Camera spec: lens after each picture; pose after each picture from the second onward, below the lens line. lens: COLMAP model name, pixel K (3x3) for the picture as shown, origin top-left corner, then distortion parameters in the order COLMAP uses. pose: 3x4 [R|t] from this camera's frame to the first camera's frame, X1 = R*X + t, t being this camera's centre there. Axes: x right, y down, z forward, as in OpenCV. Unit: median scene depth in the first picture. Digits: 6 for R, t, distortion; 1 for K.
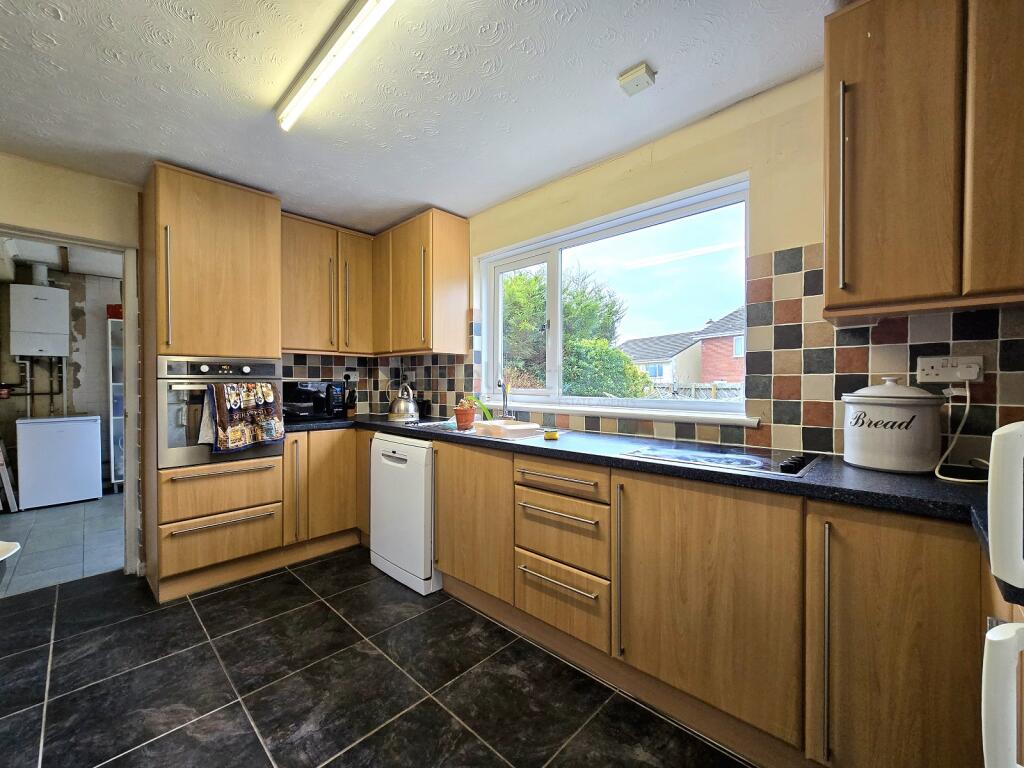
lens RADIAL K [[416.4, 0, 515.5], [0, 416.4, 386.4], [0, 0, 1]] dist [-0.000710, 0.000079]
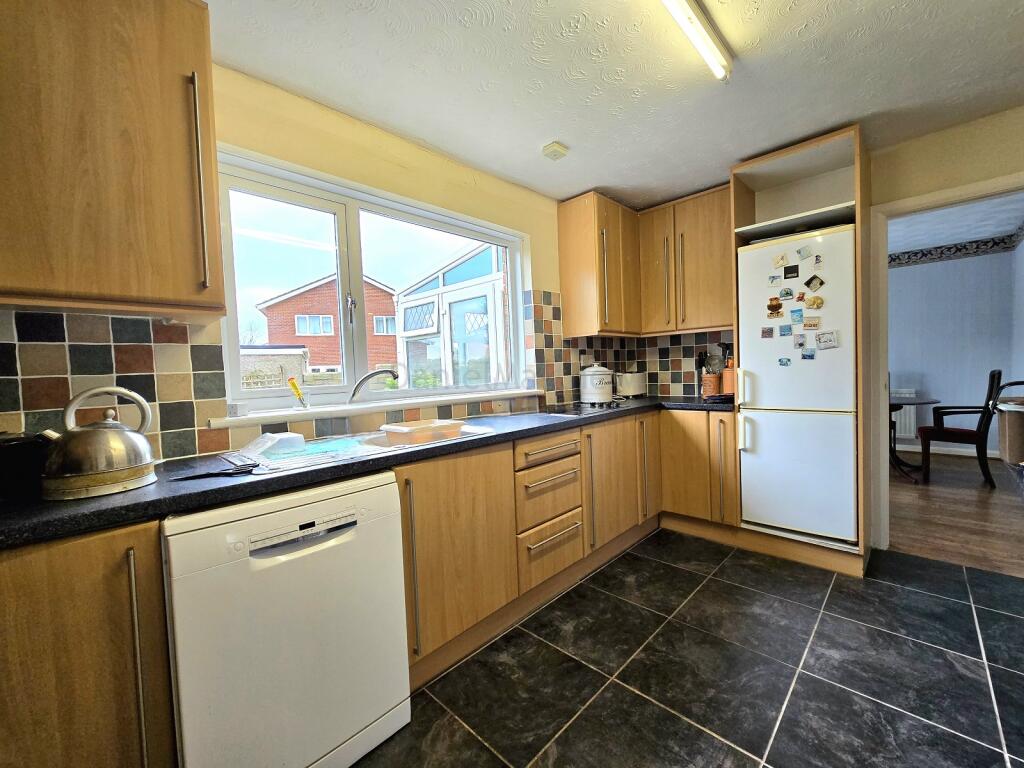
lens RADIAL K [[416.4, 0, 515.6], [0, 416.4, 382.1], [0, 0, 1]] dist [-0.000710, 0.000079]
pose [[0.016349, -0.033603, 0.999302, -1.059046], [0.046494, 0.998380, 0.032811, -0.010709], [-0.998785, 0.045925, 0.017885, 1.057745]]
